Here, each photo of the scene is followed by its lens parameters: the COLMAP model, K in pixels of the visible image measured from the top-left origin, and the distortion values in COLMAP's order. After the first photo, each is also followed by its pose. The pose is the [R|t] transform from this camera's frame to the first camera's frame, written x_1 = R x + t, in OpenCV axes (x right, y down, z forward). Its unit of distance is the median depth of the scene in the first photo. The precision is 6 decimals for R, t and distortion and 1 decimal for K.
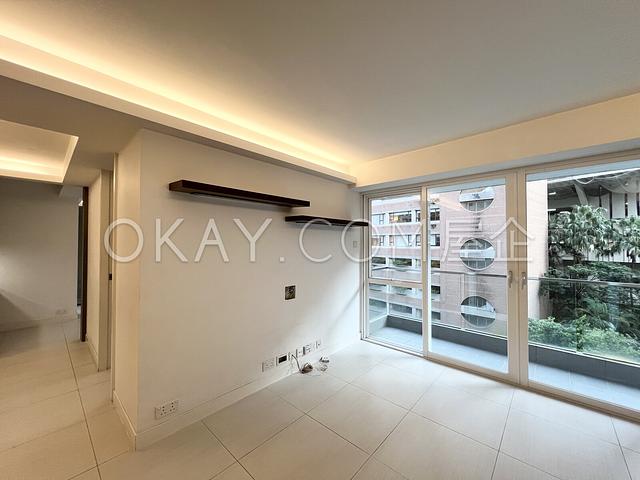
lens RADIAL K [[256.3, 0, 315.3], [0, 256.3, 239.0], [0, 0, 1]] dist [-0.010232, 0.001579]
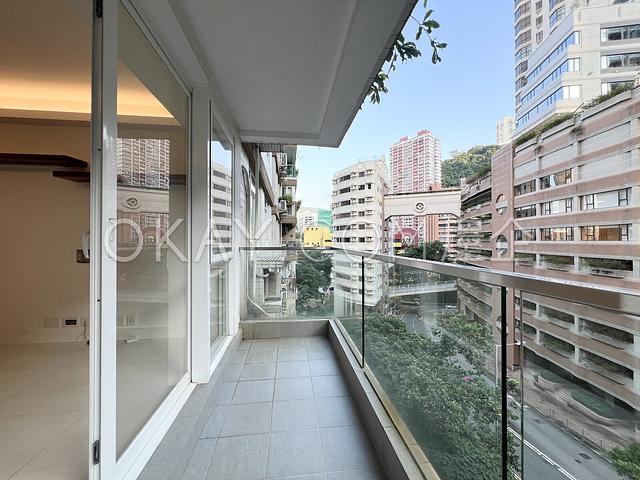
lens RADIAL K [[256.3, 0, 318.9], [0, 256.3, 239.5], [0, 0, 1]] dist [-0.010232, 0.001579]
pose [[0.765387, -0.003509, -0.643561, 0.885218], [0.010861, 0.999913, 0.007464, 0.110685], [0.643479, -0.012703, 0.765358, 0.623293]]
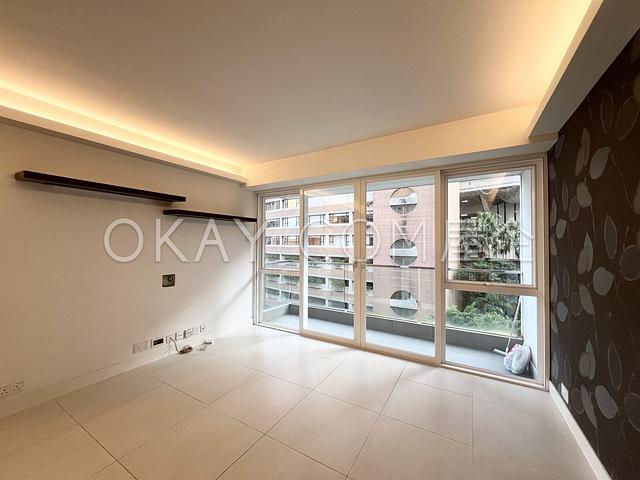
lens RADIAL K [[256.3, 0, 318.6], [0, 256.3, 241.2], [0, 0, 1]] dist [-0.010232, 0.001579]
pose [[0.976780, 0.006477, 0.214147, 0.215240], [-0.008384, 0.999933, 0.007996, 0.021055], [-0.214081, -0.009606, 0.976769, -0.139728]]
